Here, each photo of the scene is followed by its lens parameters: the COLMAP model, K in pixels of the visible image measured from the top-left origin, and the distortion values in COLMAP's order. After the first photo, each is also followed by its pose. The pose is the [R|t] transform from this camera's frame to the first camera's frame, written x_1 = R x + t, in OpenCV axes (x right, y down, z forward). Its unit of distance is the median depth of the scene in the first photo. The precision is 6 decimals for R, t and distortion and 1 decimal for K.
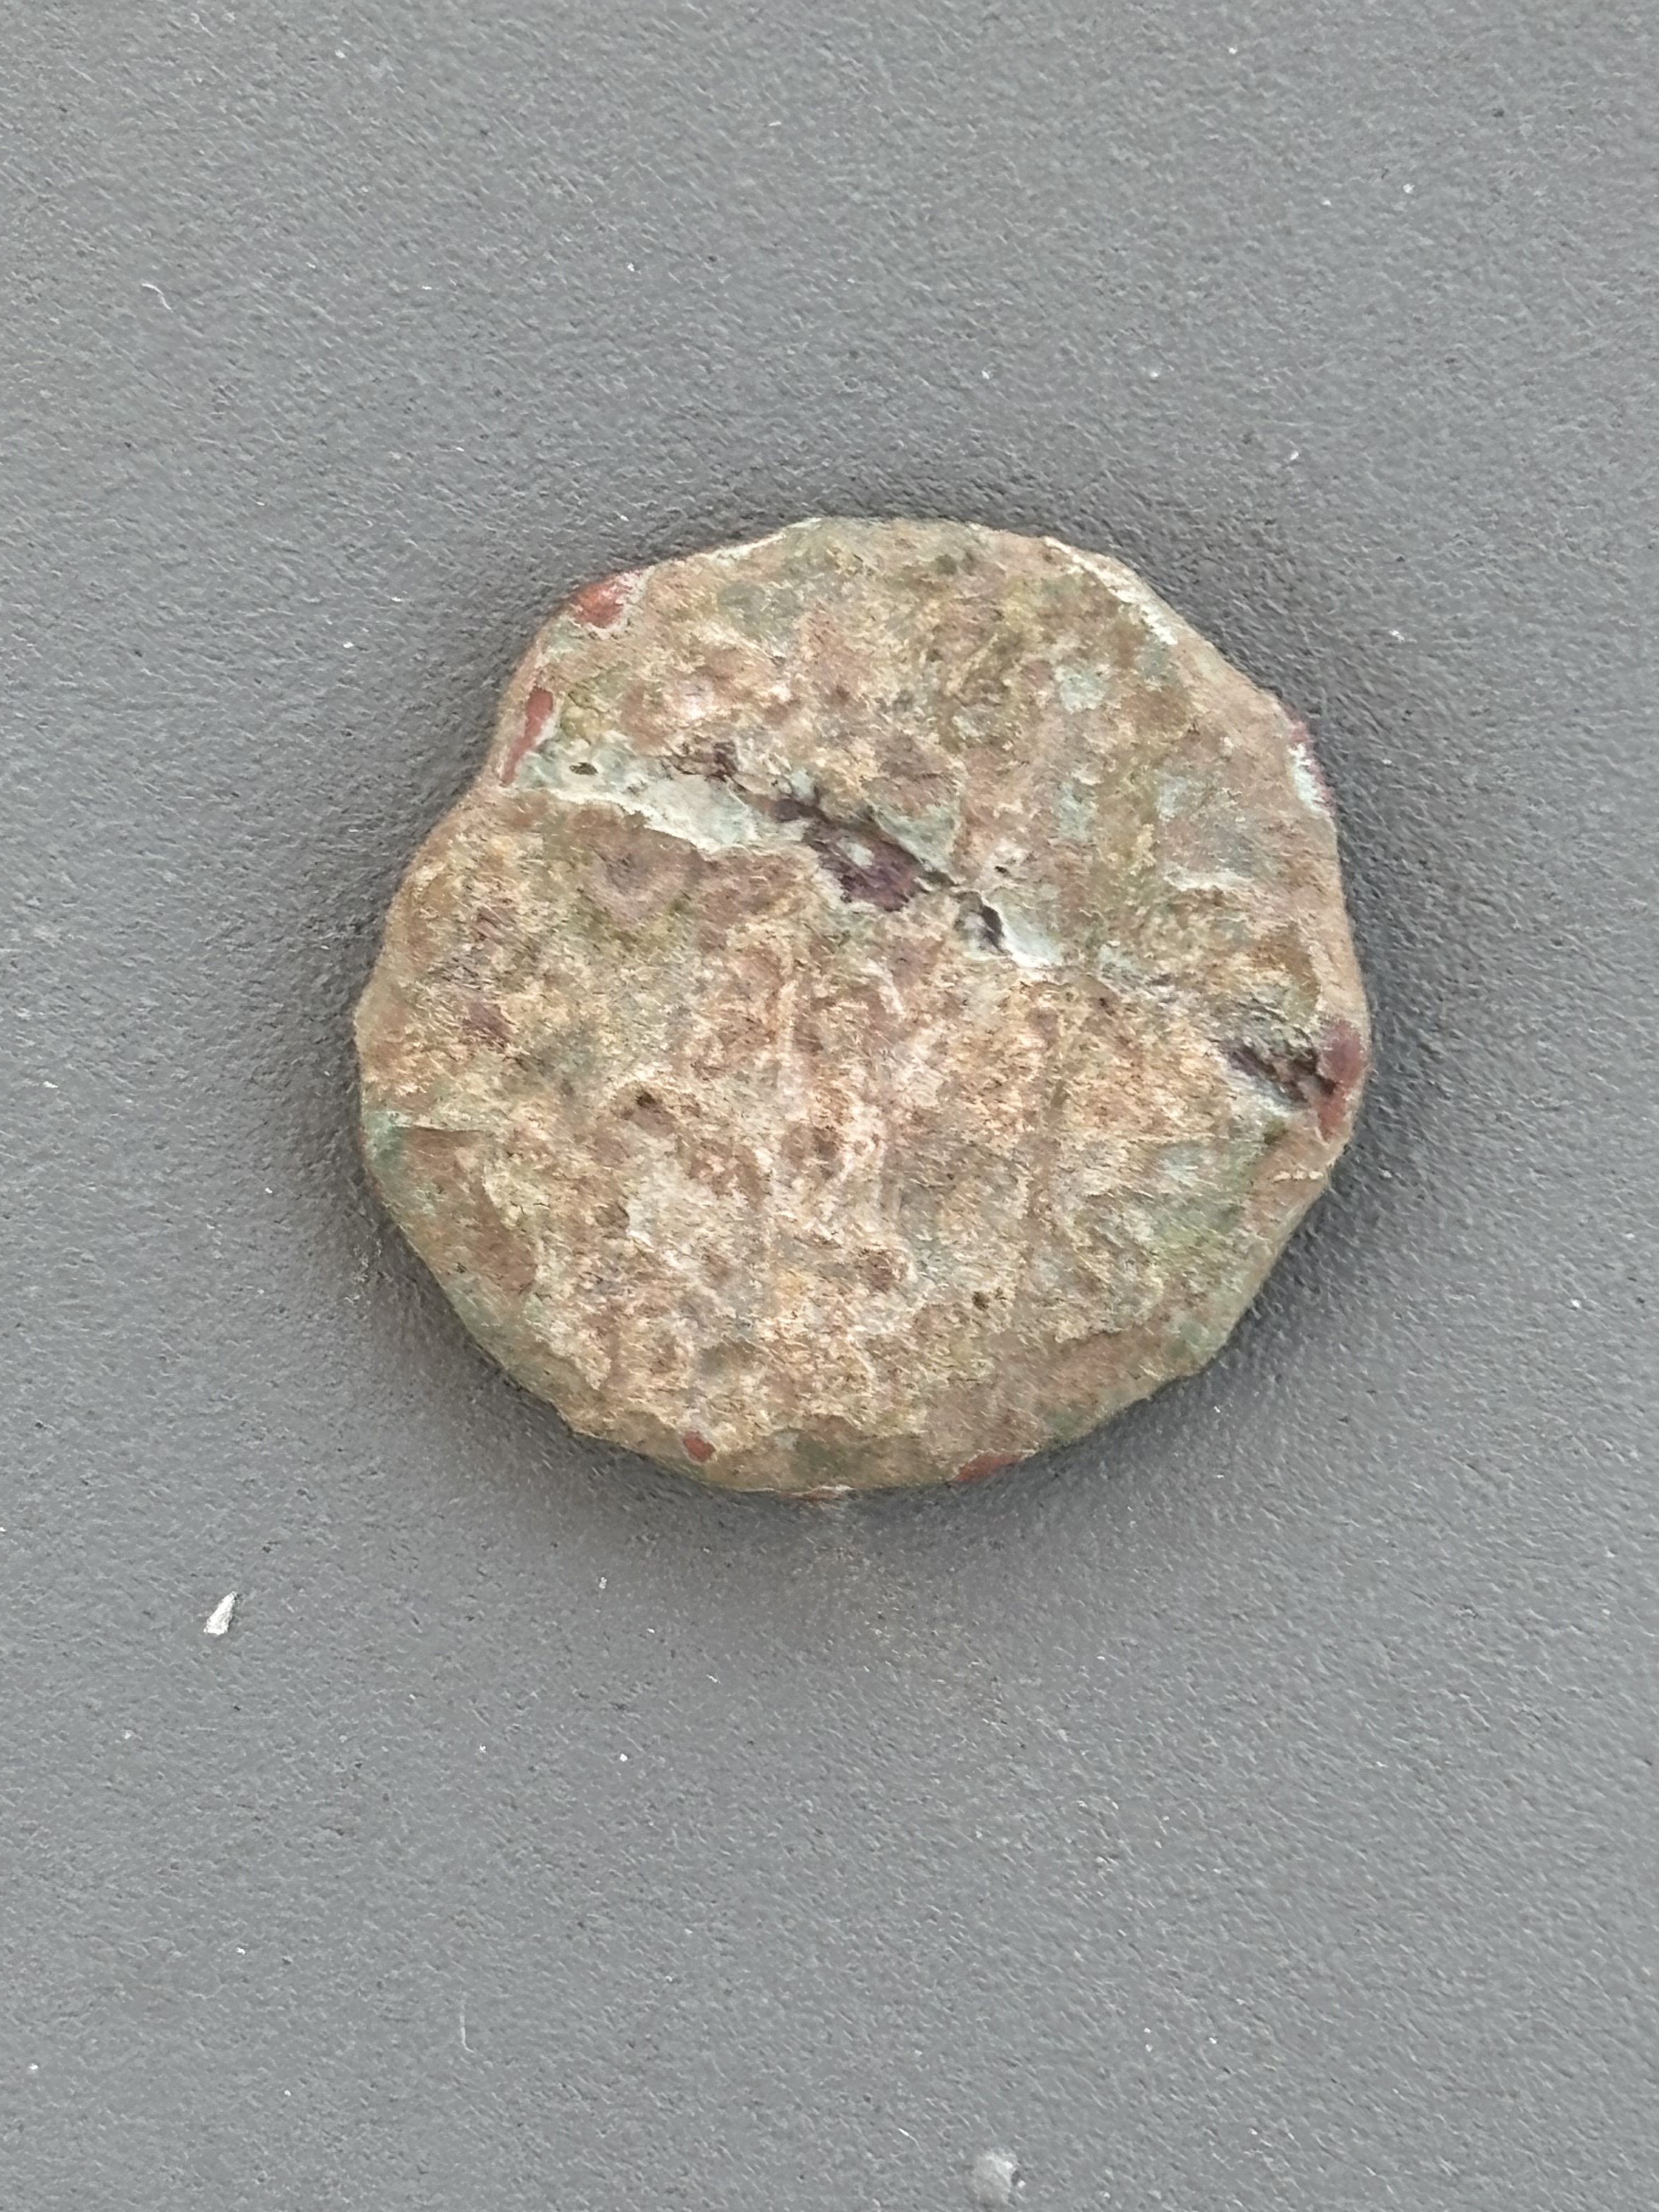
lens RADIAL K [[8629.1, 0, 829.4], [0, 8629.1, 1108.0], [0, 0, 1]] dist [-0.060072, 0.000000]
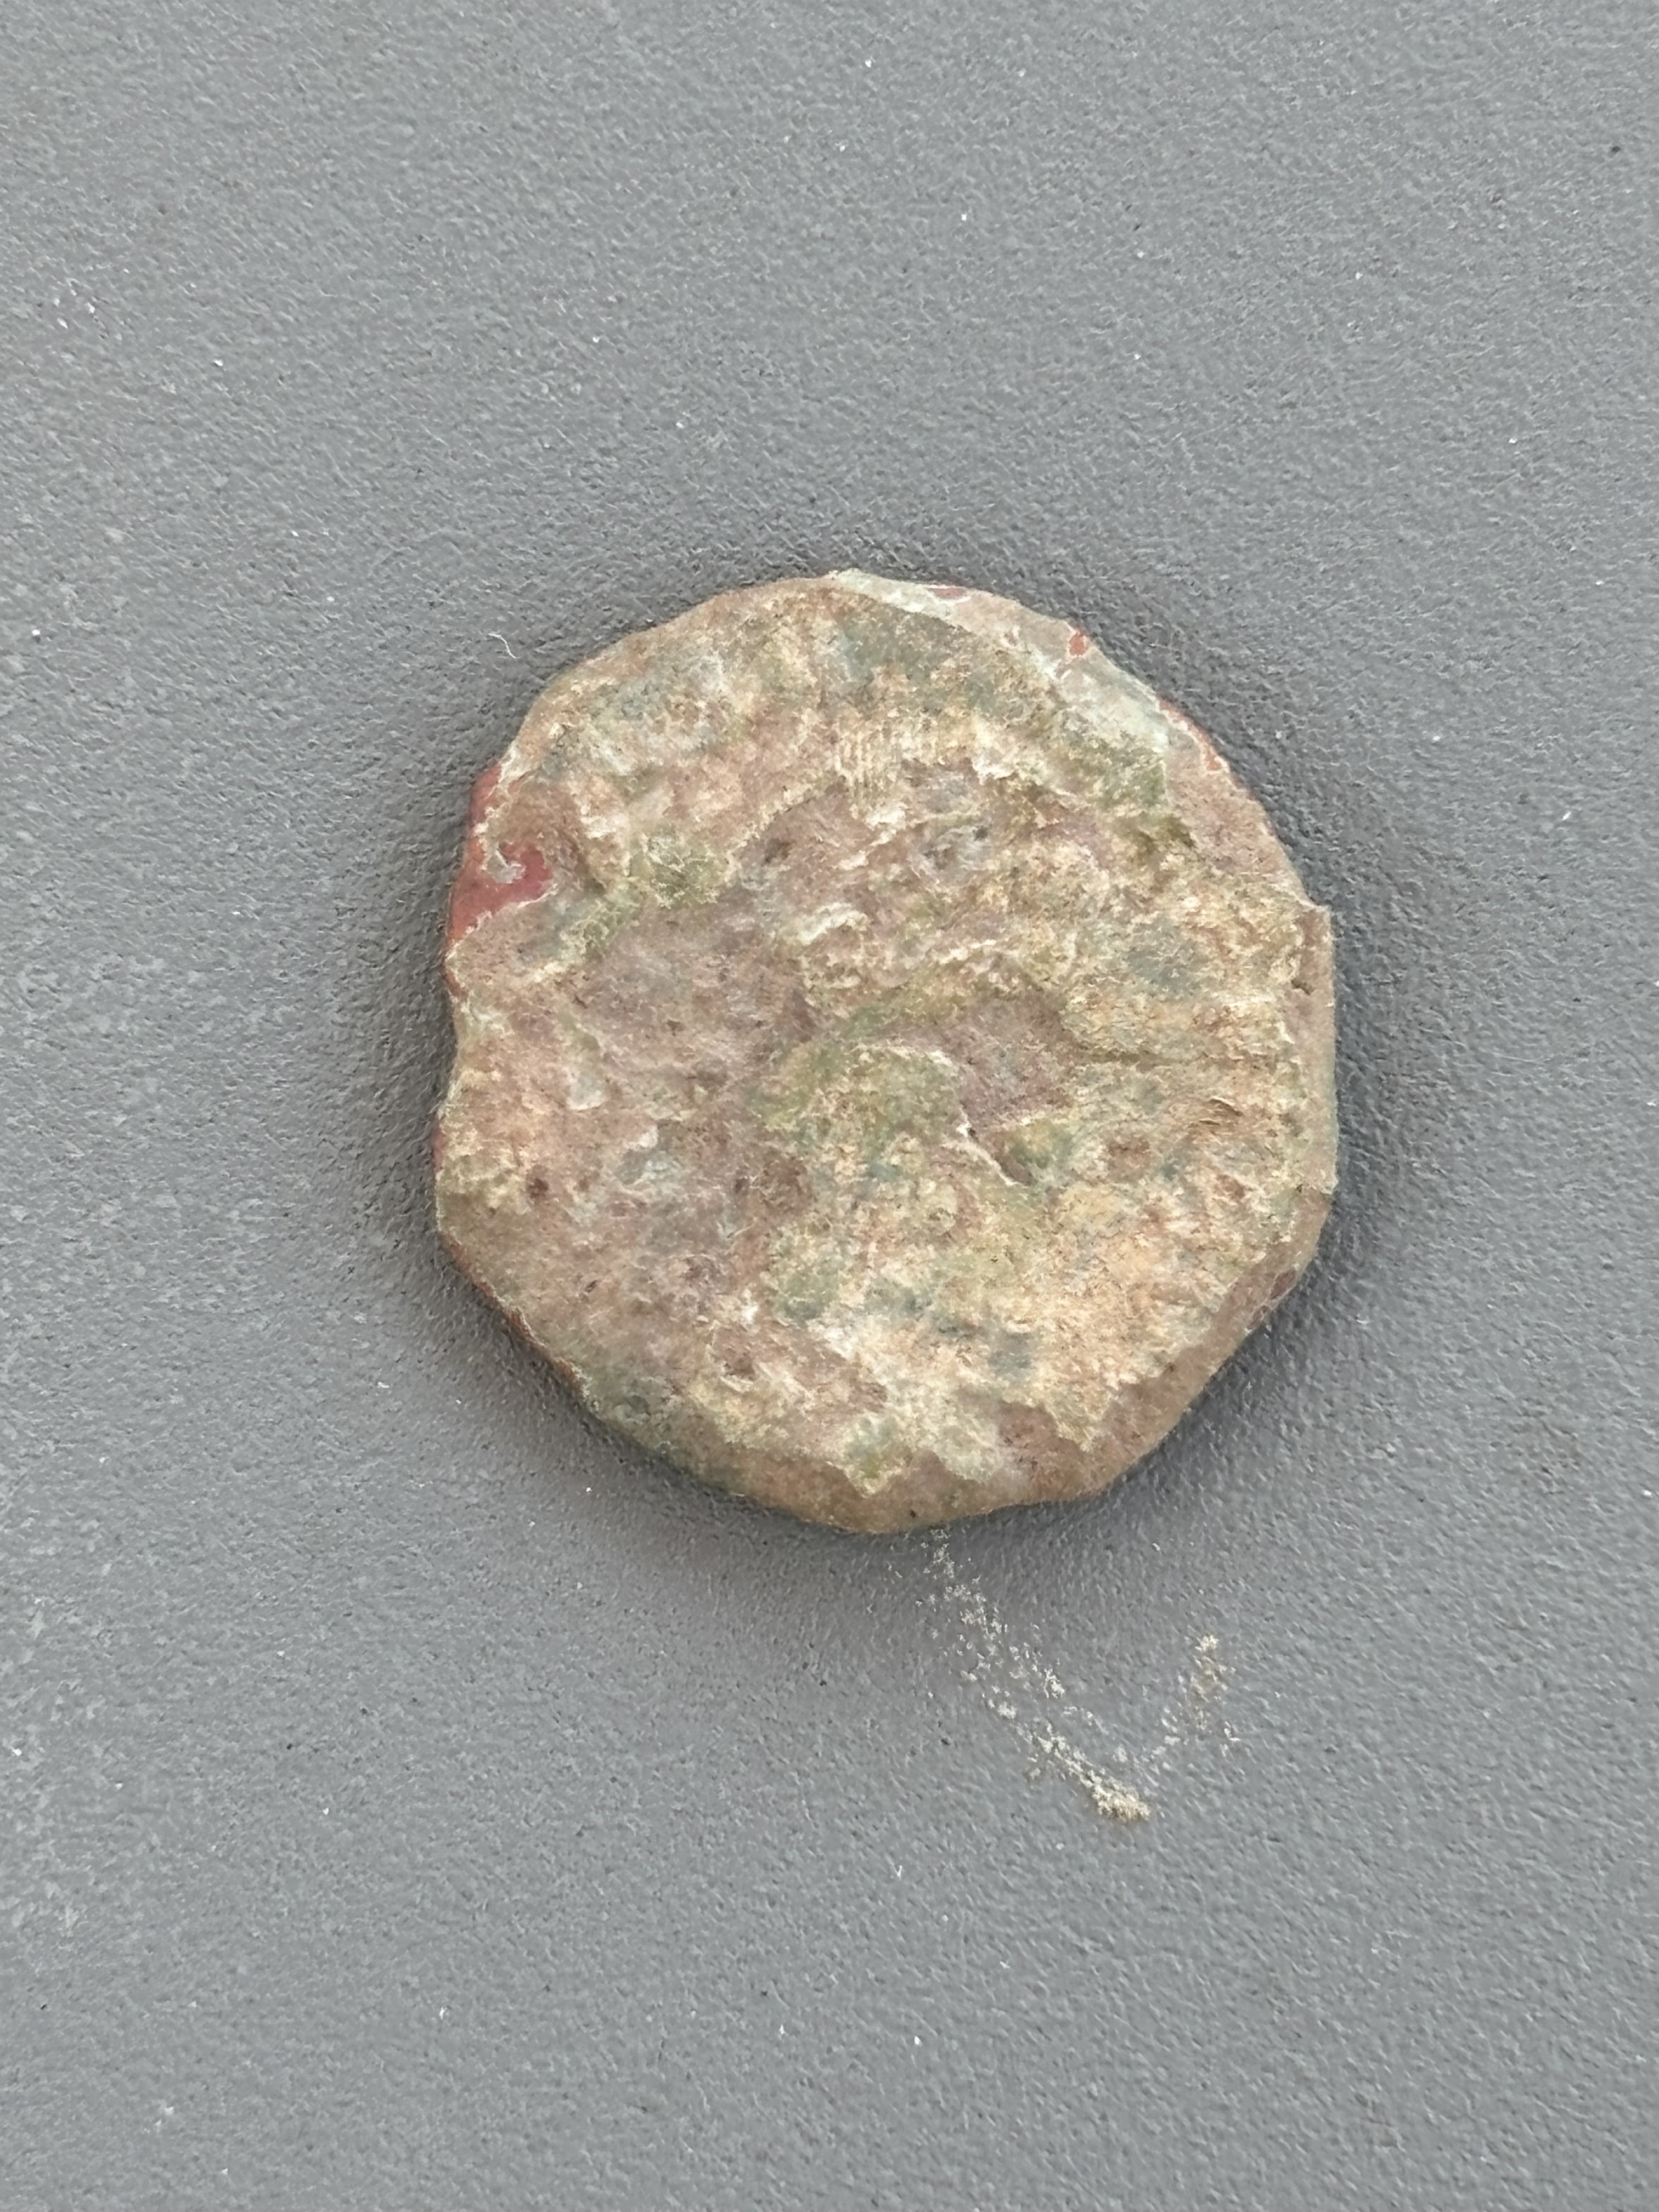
lens RADIAL K [[7150.0, 0, 836.0], [0, 7150.0, 1104.2], [0, 0, 1]] dist [0.444597, 0.000000]
pose [[0.999161, 0.016076, -0.037673, -0.002511], [-0.017653, 0.998965, -0.041912, -0.001187], [0.036960, 0.042542, 0.998411, 0.115578]]
